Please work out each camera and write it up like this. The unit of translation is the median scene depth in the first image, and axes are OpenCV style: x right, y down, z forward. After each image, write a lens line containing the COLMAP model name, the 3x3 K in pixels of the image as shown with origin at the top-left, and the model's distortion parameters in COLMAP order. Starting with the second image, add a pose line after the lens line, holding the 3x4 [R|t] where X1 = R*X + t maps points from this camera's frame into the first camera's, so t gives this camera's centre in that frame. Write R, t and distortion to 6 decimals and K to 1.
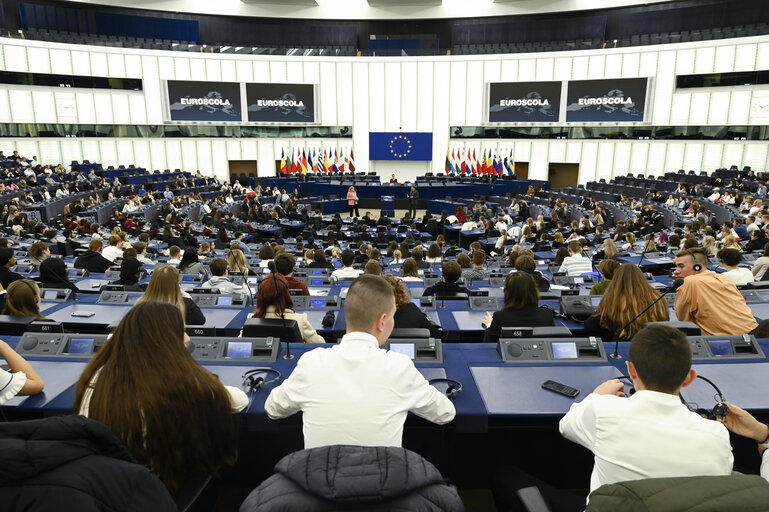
lens RADIAL K [[534.5, 0, 390.5], [0, 534.5, 249.4], [0, 0, 1]] dist [0.020676, -0.001268]
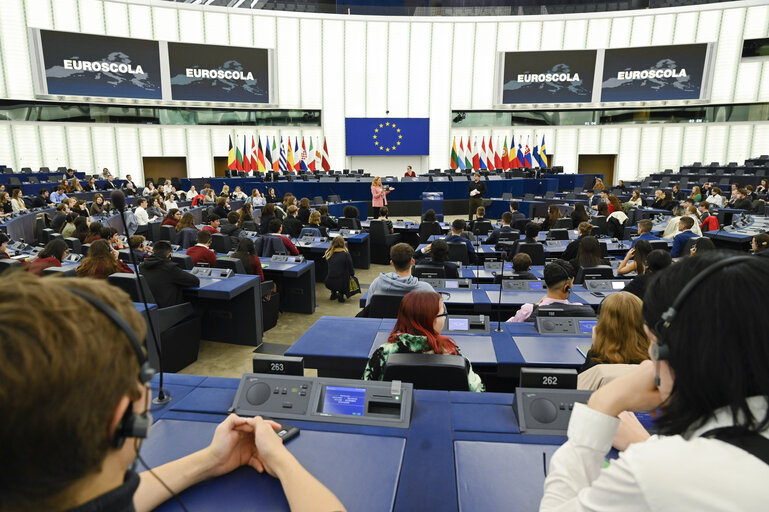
lens RADIAL K [[534.5, 0, 395.8], [0, 534.5, 249.8], [0, 0, 1]] dist [0.020676, -0.001268]
pose [[0.977819, -0.045360, 0.204479, -0.138324], [0.052591, 0.998163, -0.030068, -0.010620], [-0.202739, 0.040155, 0.978409, 0.282214]]
